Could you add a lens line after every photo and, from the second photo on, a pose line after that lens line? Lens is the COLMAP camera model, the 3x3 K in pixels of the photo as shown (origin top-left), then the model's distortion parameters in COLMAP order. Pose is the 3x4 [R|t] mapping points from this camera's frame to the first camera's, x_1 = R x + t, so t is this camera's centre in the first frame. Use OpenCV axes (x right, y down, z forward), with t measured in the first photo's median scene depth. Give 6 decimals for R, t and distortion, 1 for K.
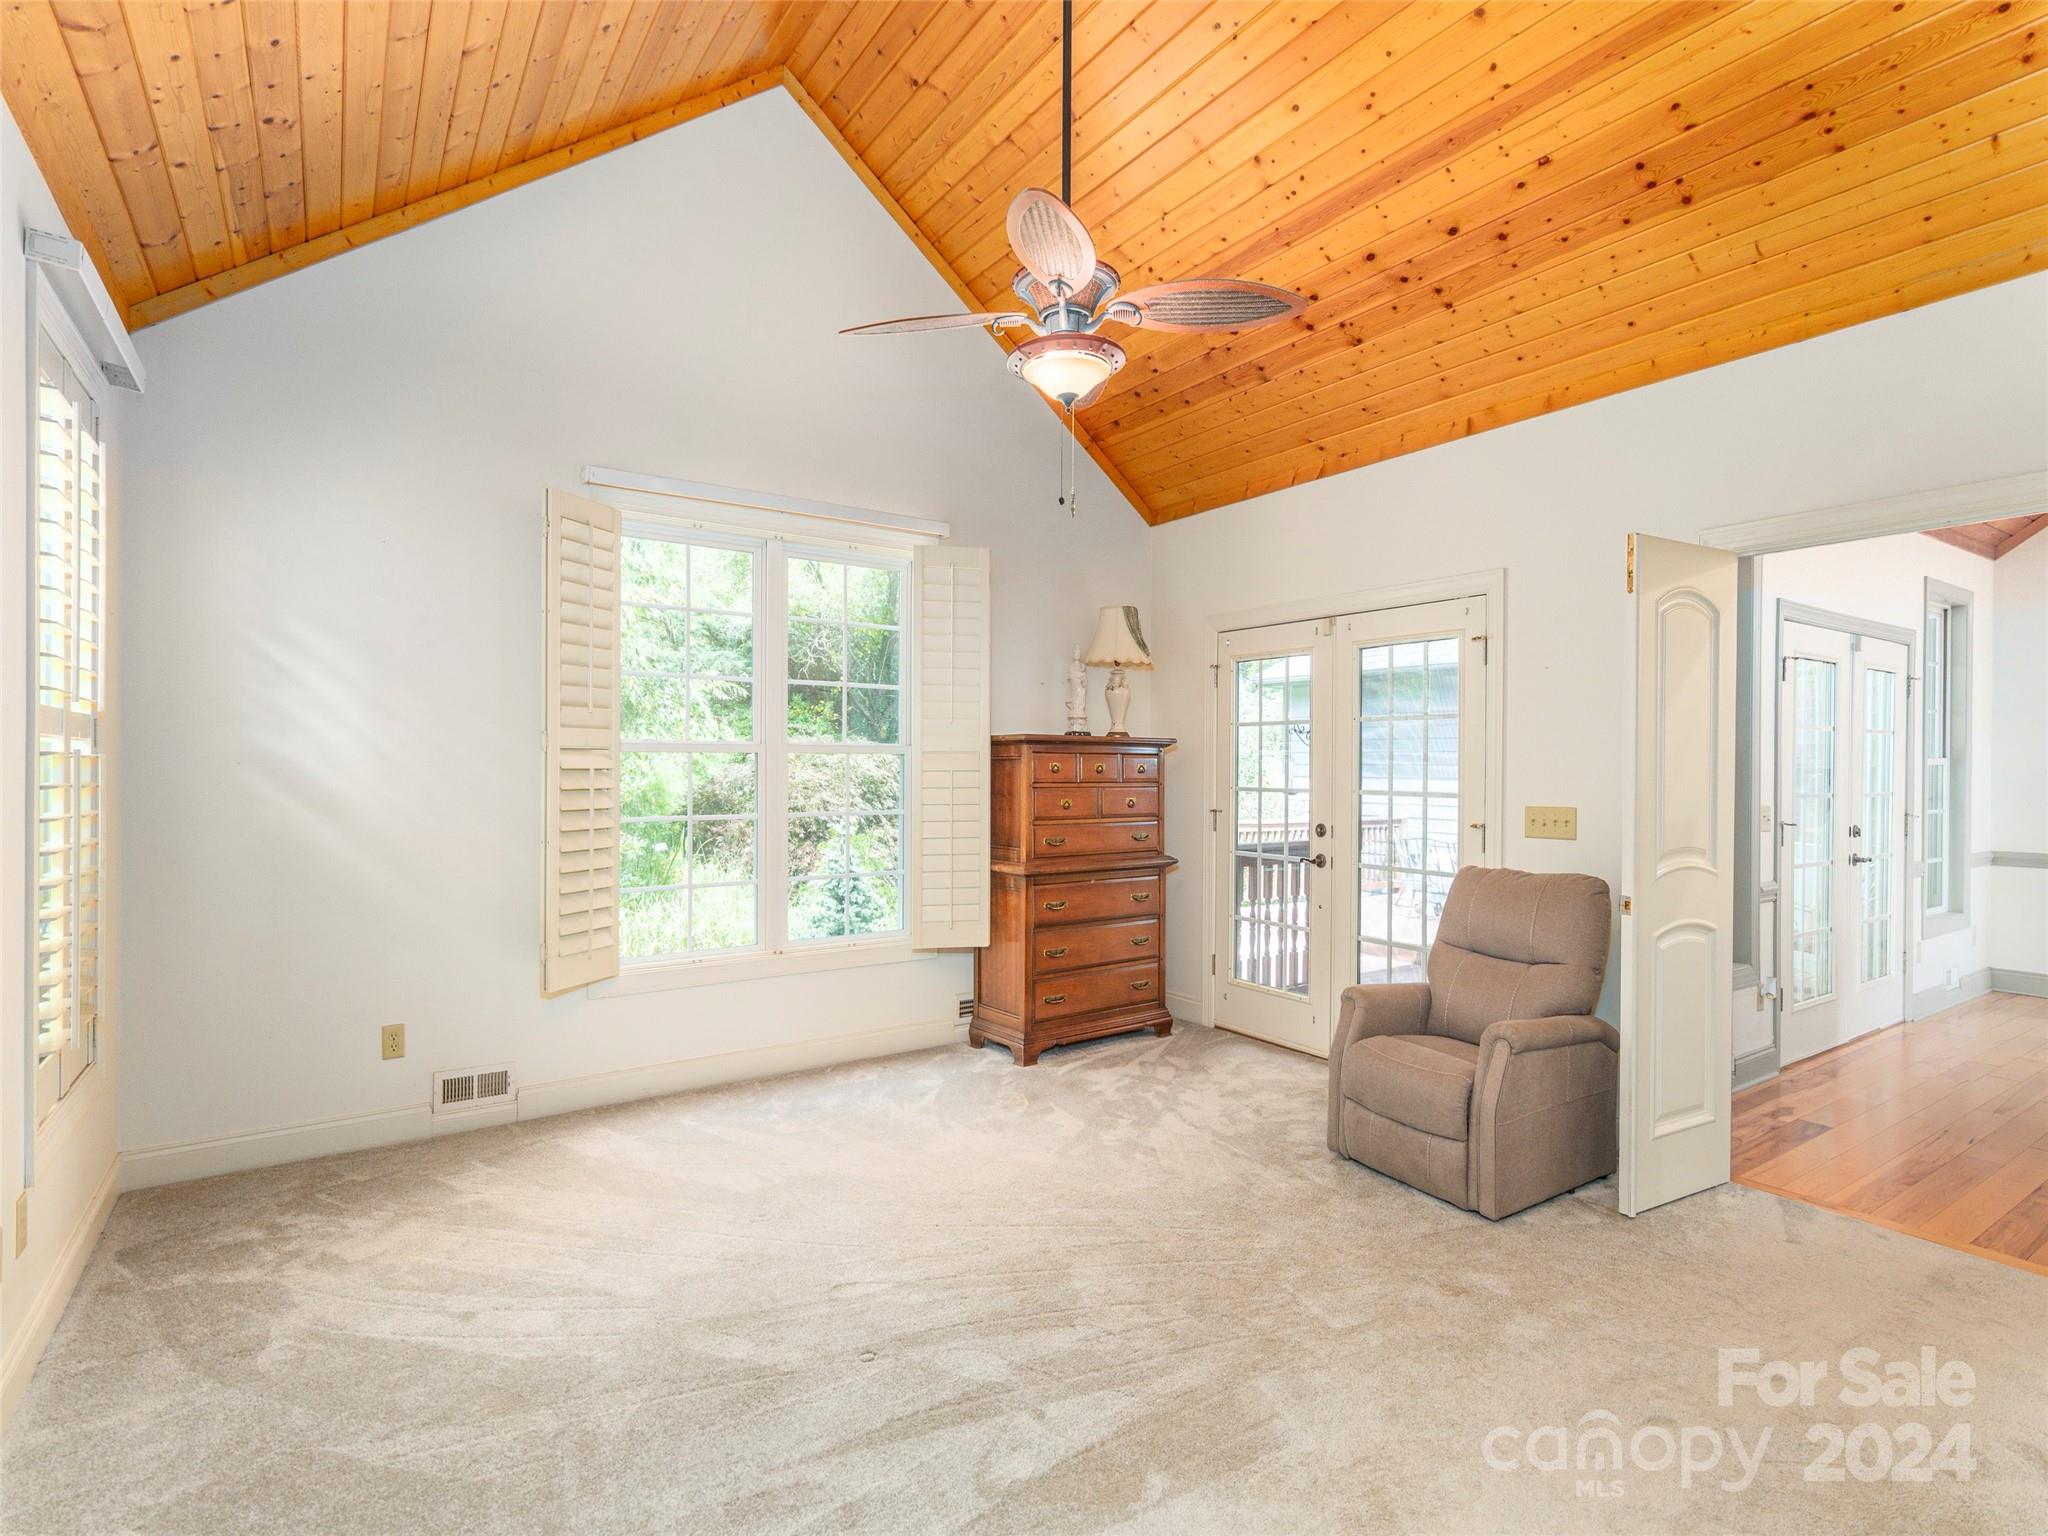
lens RADIAL K [[1012.4, 0, 1025.8], [0, 1012.4, 756.6], [0, 0, 1]] dist [0.003337, 0.000860]
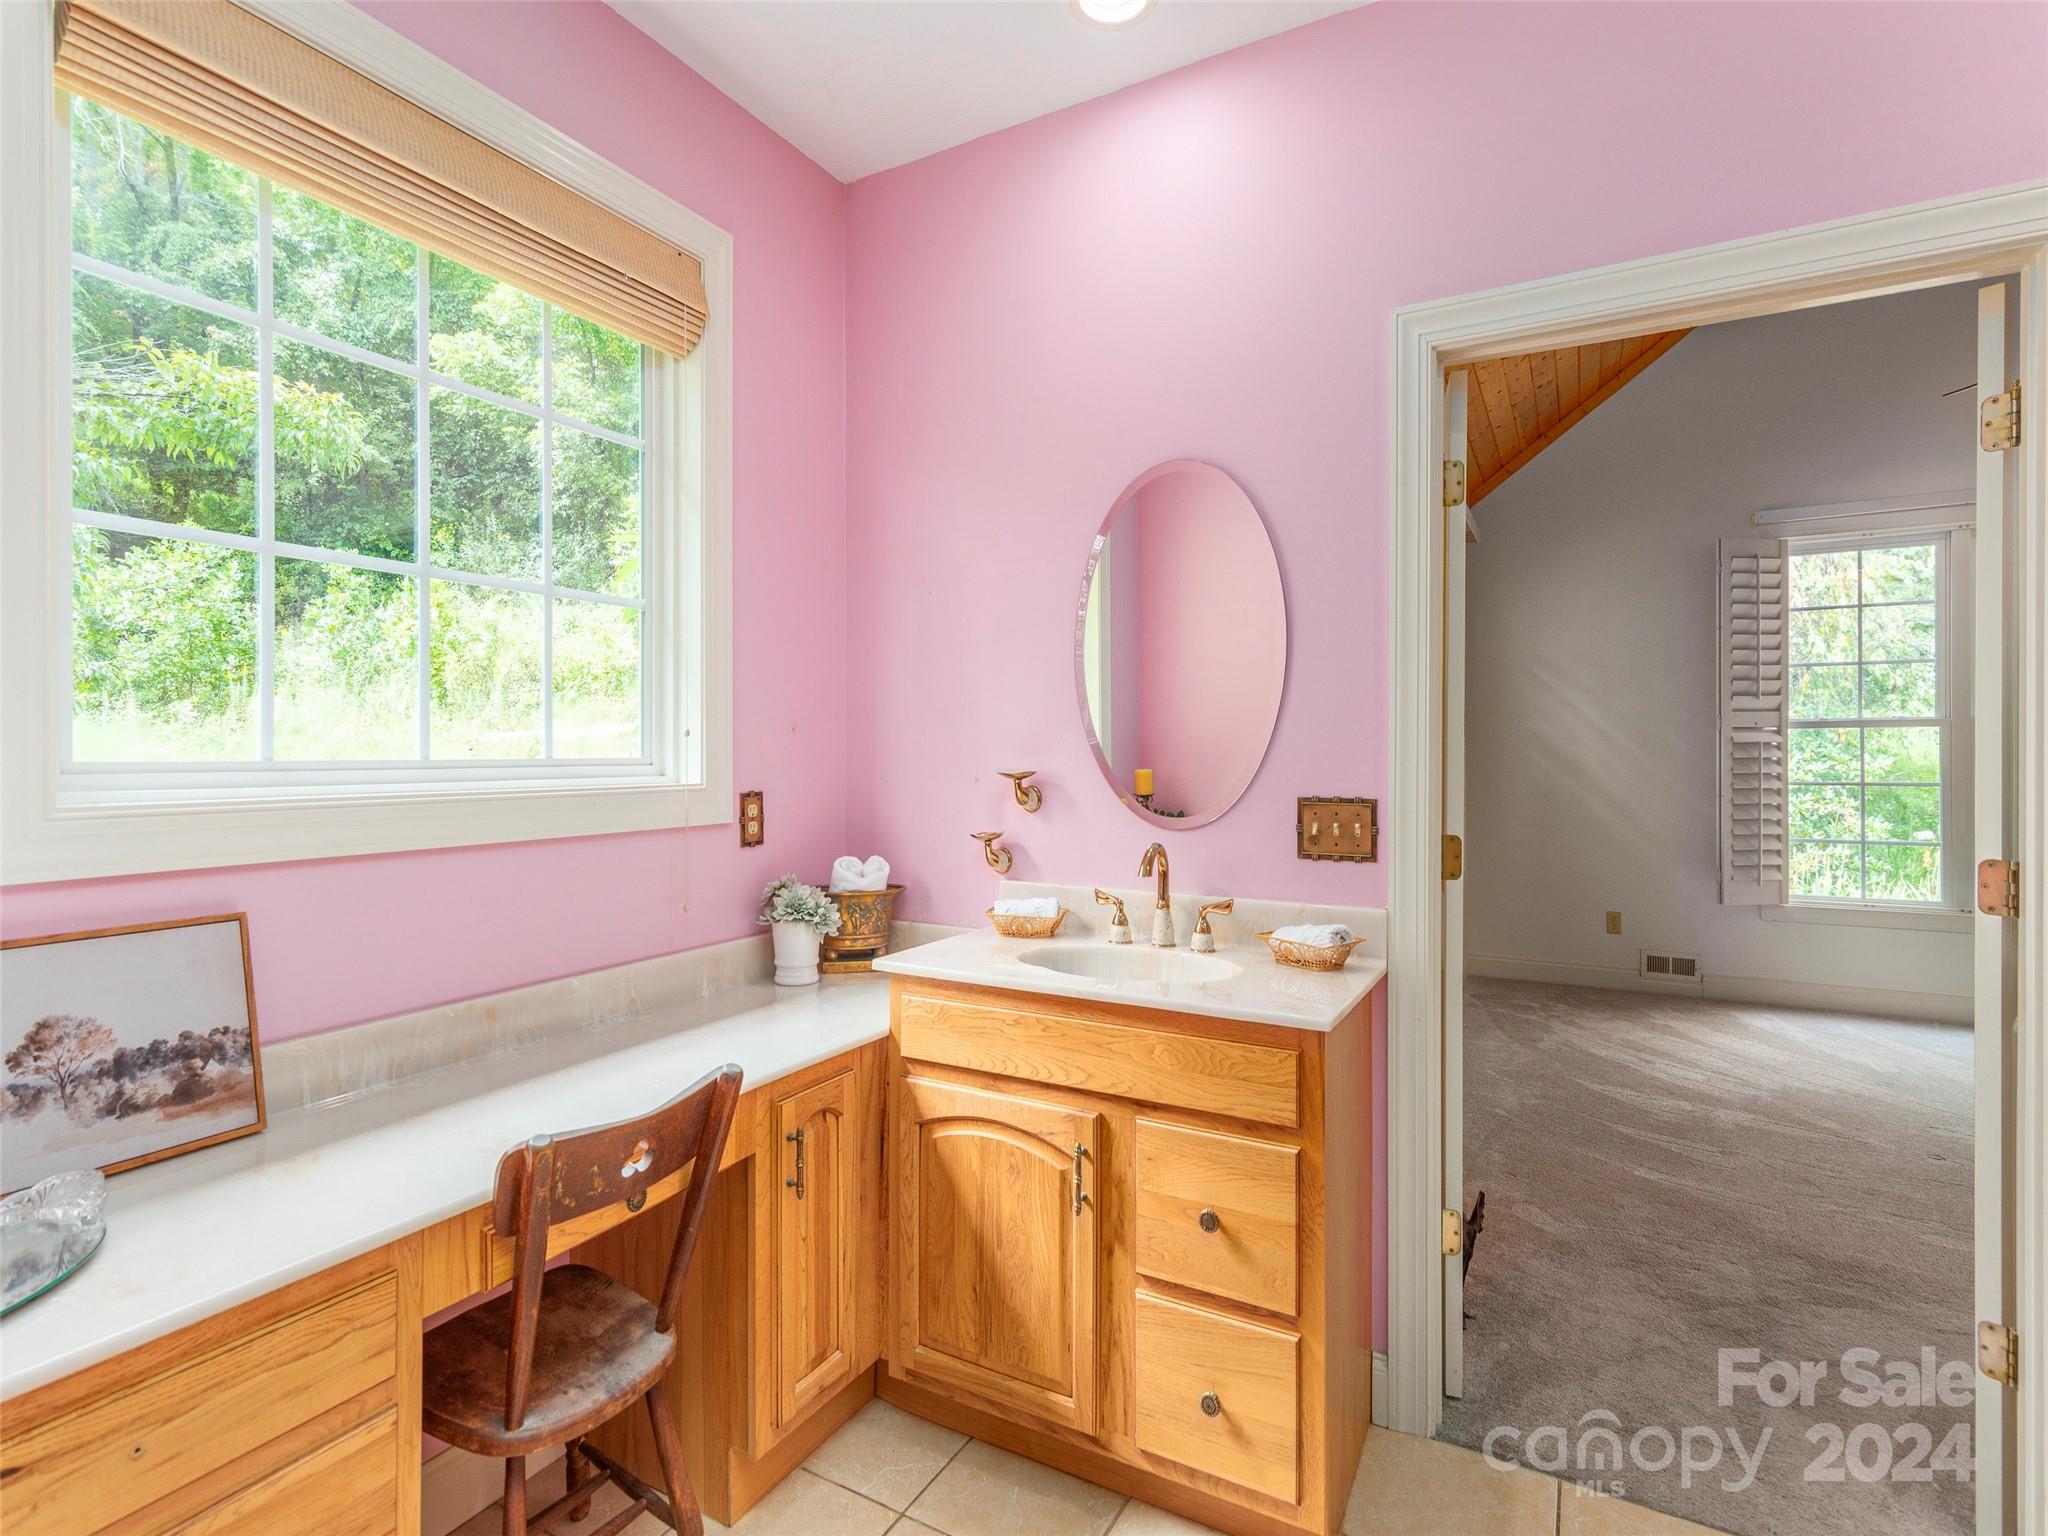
lens RADIAL K [[1012.4, 0, 1025.8], [0, 1012.4, 756.6], [0, 0, 1]] dist [0.003337, 0.000860]
pose [[0.450209, 0.004471, -0.892912, 0.334662], [0.009435, 0.999908, 0.009764, 0.009709], [0.892873, -0.012821, 0.450125, -0.467217]]
